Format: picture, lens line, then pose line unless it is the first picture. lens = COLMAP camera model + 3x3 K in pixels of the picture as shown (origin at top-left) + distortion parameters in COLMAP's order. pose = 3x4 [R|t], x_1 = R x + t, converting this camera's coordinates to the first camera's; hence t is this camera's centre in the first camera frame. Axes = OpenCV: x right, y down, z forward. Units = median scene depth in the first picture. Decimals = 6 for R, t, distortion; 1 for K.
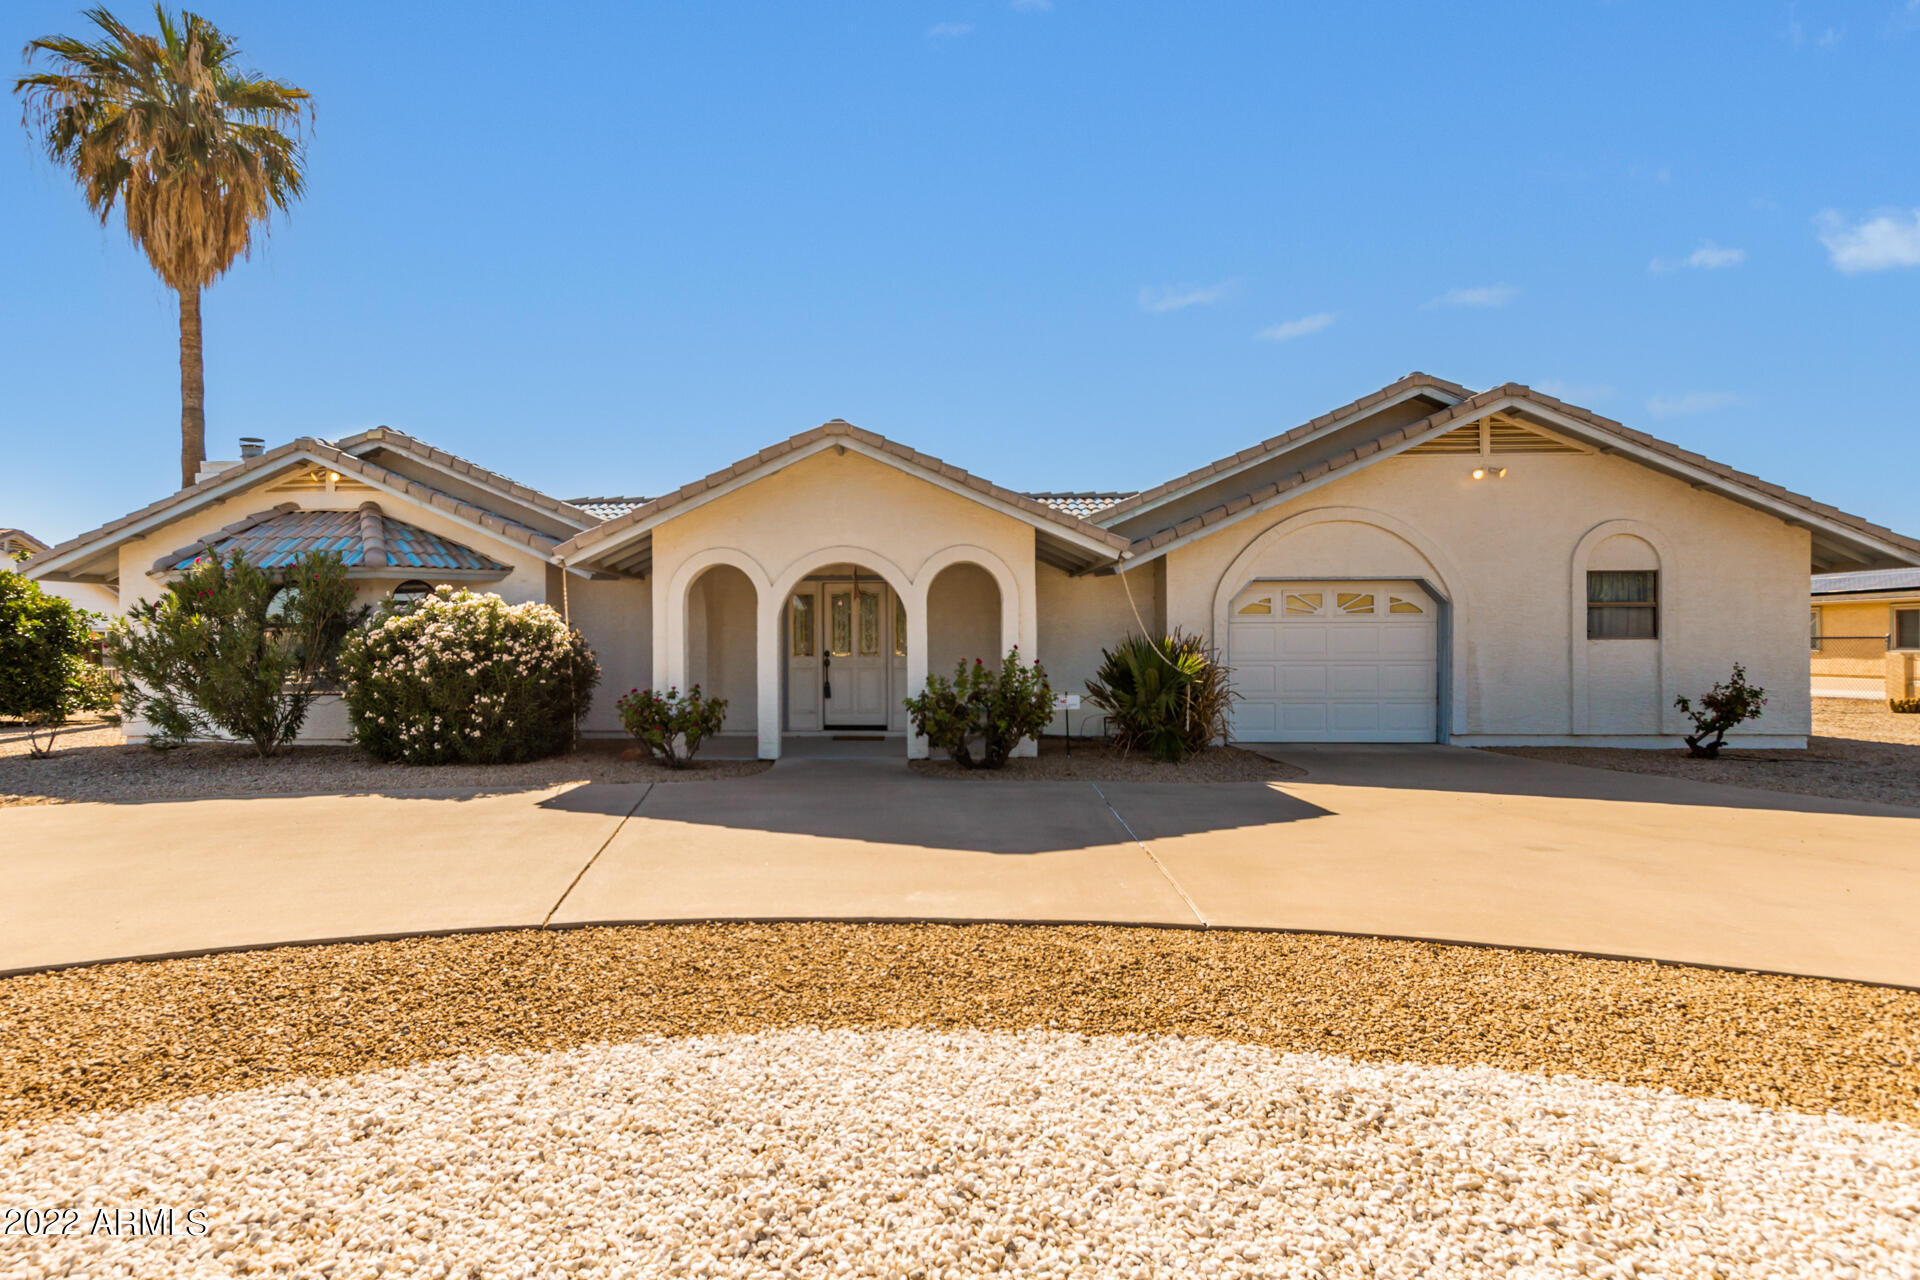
lens RADIAL K [[1016.8, 0, 865.3], [0, 1016.8, 650.2], [0, 0, 1]] dist [-0.003018, -0.000829]
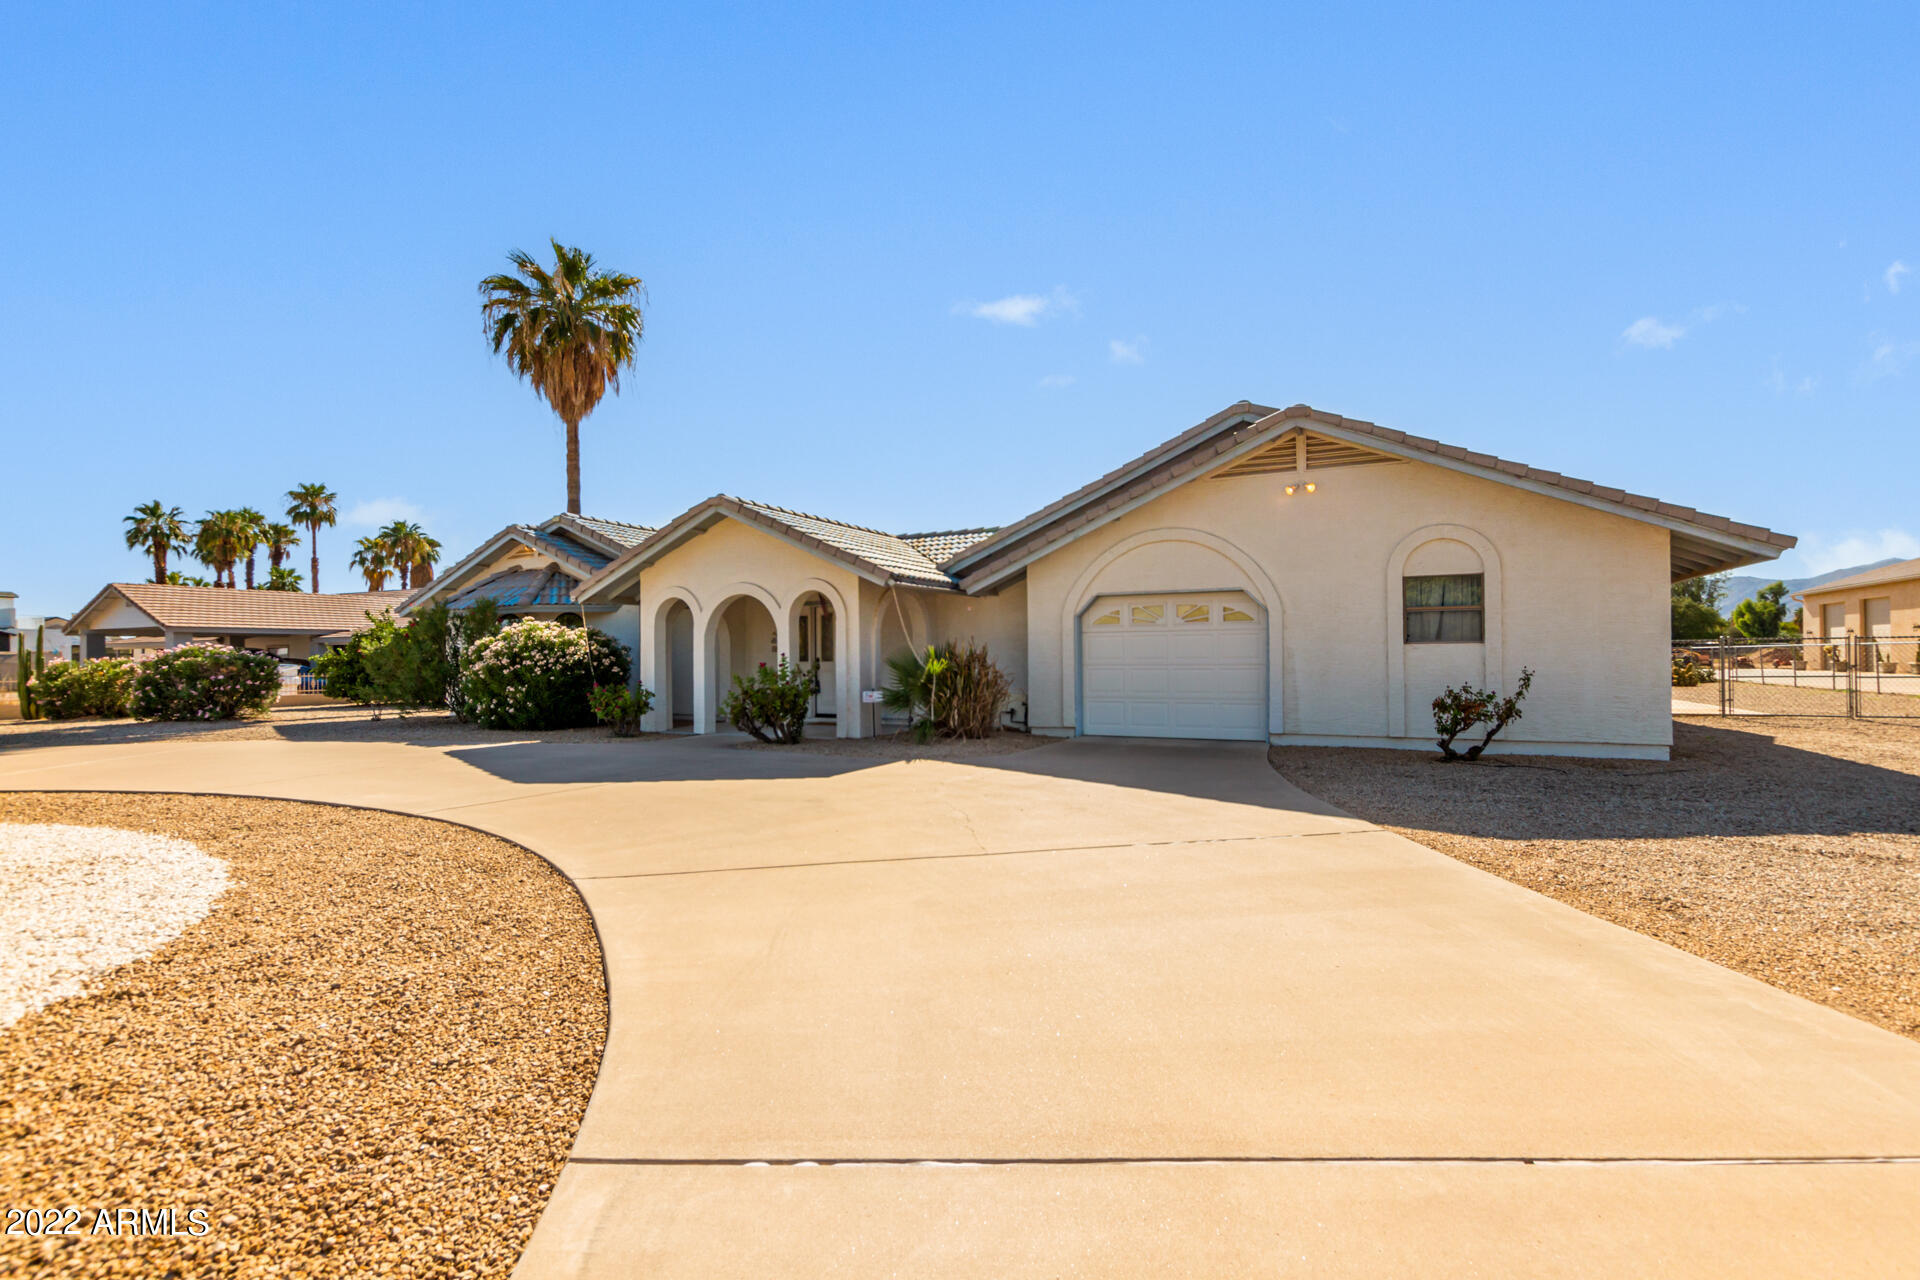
lens RADIAL K [[898.6, 0, 950.1], [0, 898.6, 654.0], [0, 0, 1]] dist [-0.001185, 0.000038]
pose [[0.914254, -0.005059, -0.405110, 0.659240], [0.003716, 0.999985, -0.004102, 0.001370], [0.405124, 0.002245, 0.914259, -0.009336]]
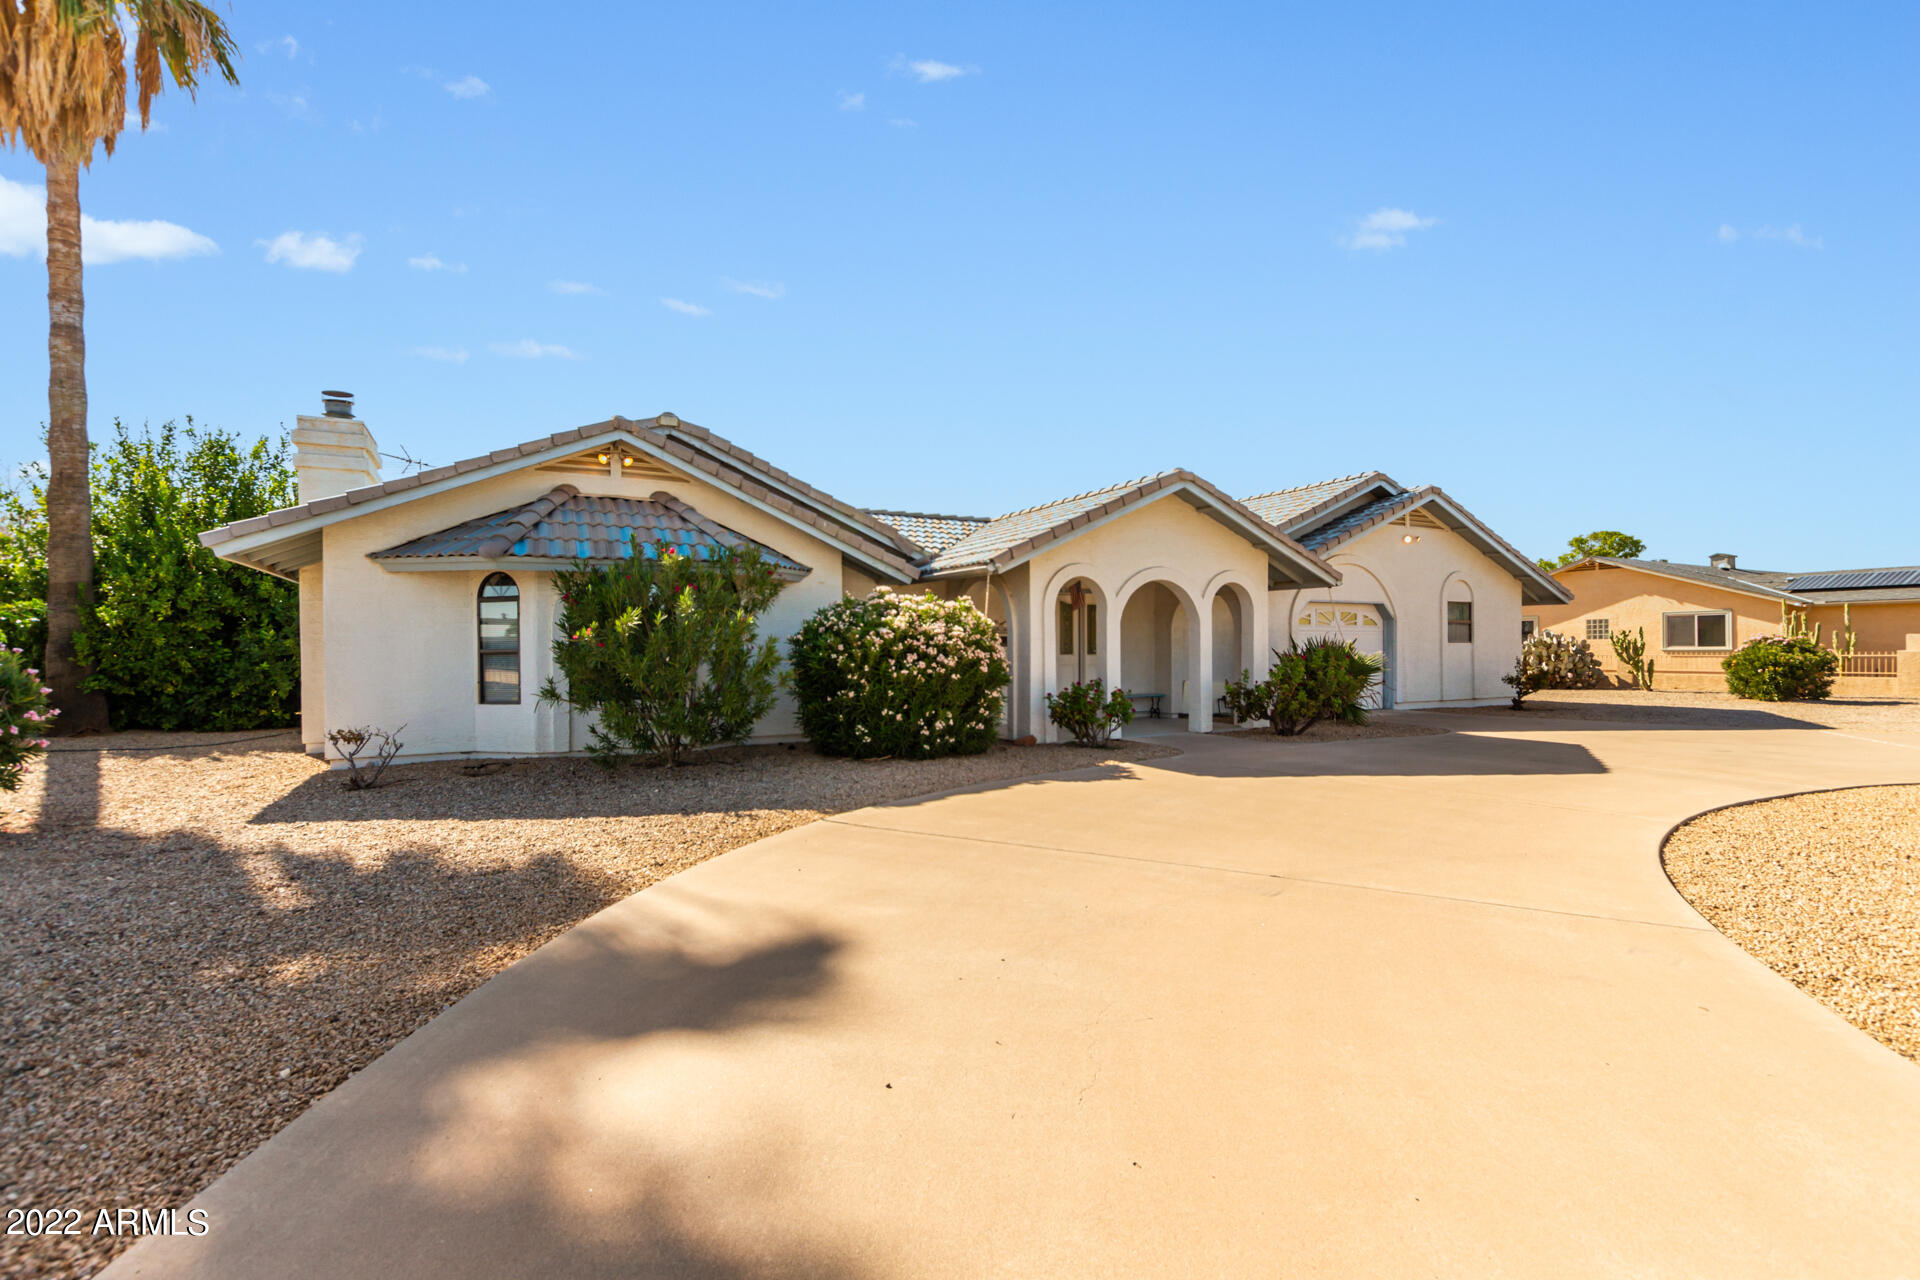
lens RADIAL K [[891.3, 0, 963.1], [0, 891.3, 650.3], [0, 0, 1]] dist [0.000306, 0.000039]
pose [[0.853323, -0.001315, 0.521381, -0.734376], [0.001259, 0.999999, 0.000460, 0.000621], [-0.521381, 0.000264, 0.853324, 0.163037]]
